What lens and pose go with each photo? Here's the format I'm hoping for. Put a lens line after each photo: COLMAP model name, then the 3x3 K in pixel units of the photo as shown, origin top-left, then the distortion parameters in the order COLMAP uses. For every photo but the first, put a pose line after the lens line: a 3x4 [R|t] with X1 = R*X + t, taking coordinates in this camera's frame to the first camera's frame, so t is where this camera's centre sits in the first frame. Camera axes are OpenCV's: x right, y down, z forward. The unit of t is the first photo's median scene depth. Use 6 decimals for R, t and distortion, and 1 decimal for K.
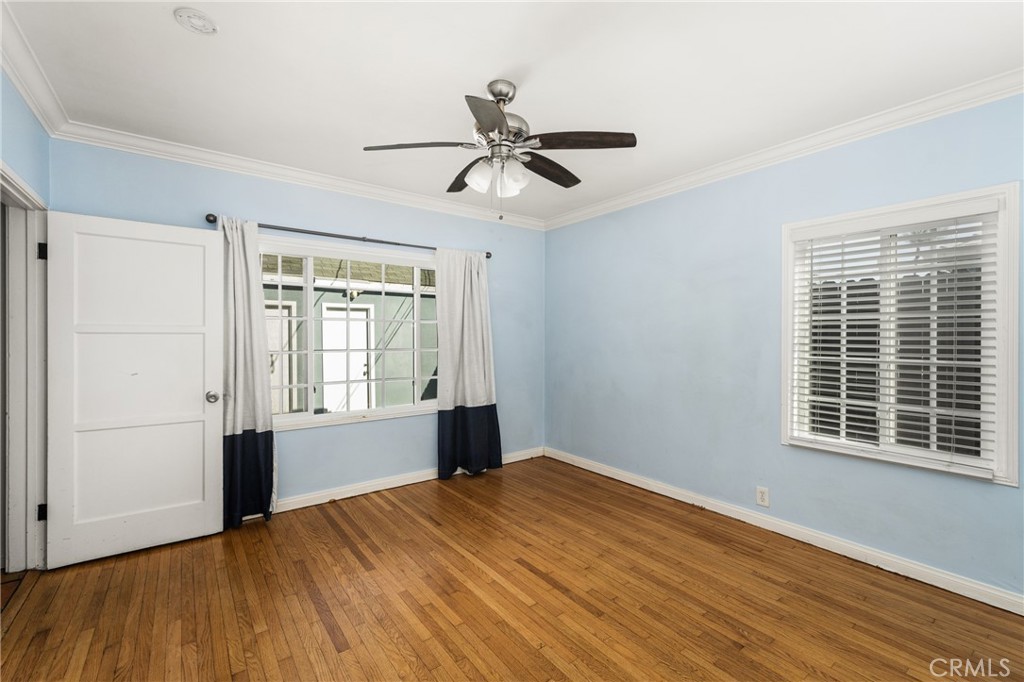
lens RADIAL K [[423.7, 0, 512.0], [0, 423.7, 341.0], [0, 0, 1]] dist [-0.001333, -0.000263]
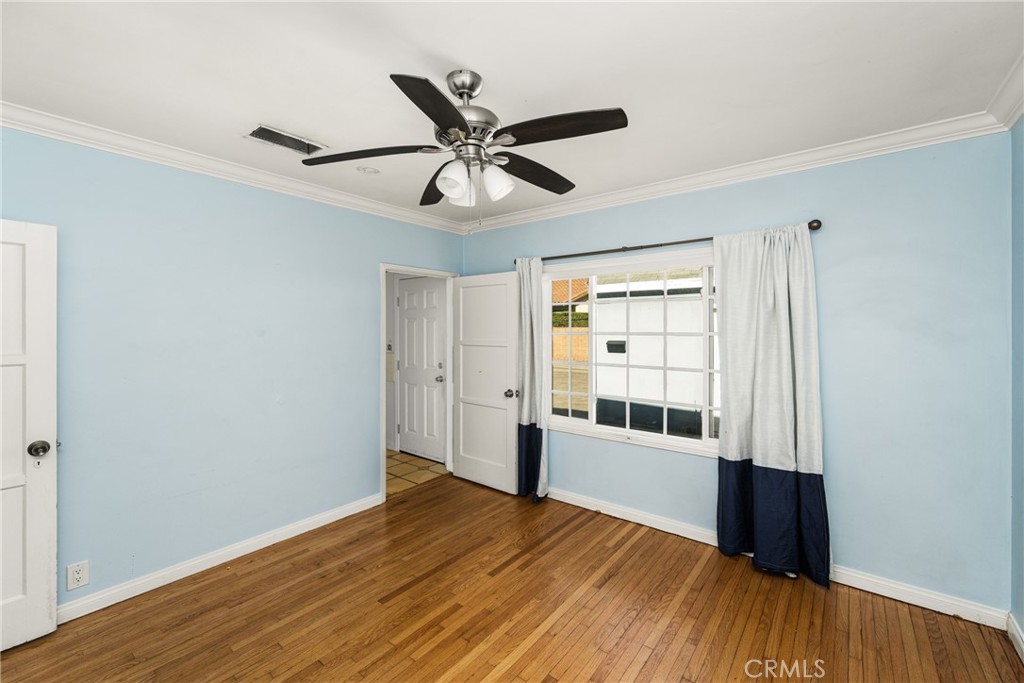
lens RADIAL K [[415.2, 0, 511.5], [0, 415.2, 334.6], [0, 0, 1]] dist [-0.001018, -0.000171]
pose [[0.280657, 0.012415, -0.959728, 0.539805], [-0.009676, 0.999902, 0.010105, -0.067216], [0.959759, 0.006450, 0.280749, 0.584397]]
